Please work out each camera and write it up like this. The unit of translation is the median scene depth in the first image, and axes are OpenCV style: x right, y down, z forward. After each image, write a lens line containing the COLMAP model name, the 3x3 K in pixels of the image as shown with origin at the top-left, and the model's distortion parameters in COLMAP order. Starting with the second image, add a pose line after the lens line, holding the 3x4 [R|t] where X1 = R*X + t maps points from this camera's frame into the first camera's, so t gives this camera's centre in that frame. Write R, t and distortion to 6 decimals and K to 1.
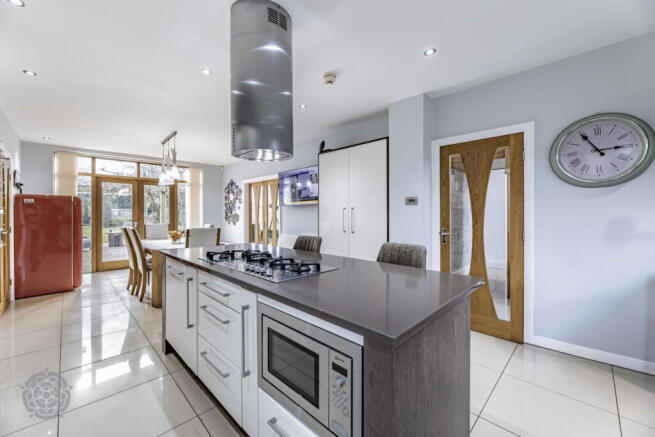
lens RADIAL K [[264.6, 0, 329.0], [0, 264.6, 214.8], [0, 0, 1]] dist [-0.000545, -0.000147]
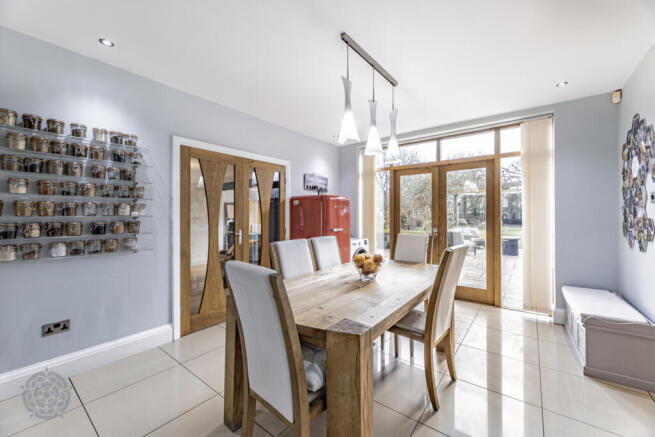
lens RADIAL K [[264.6, 0, 329.0], [0, 264.6, 214.8], [0, 0, 1]] dist [-0.000545, -0.000147]
pose [[0.121318, -0.001105, -0.992613, -0.084331], [-0.005214, 0.999985, -0.001751, -0.004210], [0.992600, 0.005388, 0.121310, 0.582460]]
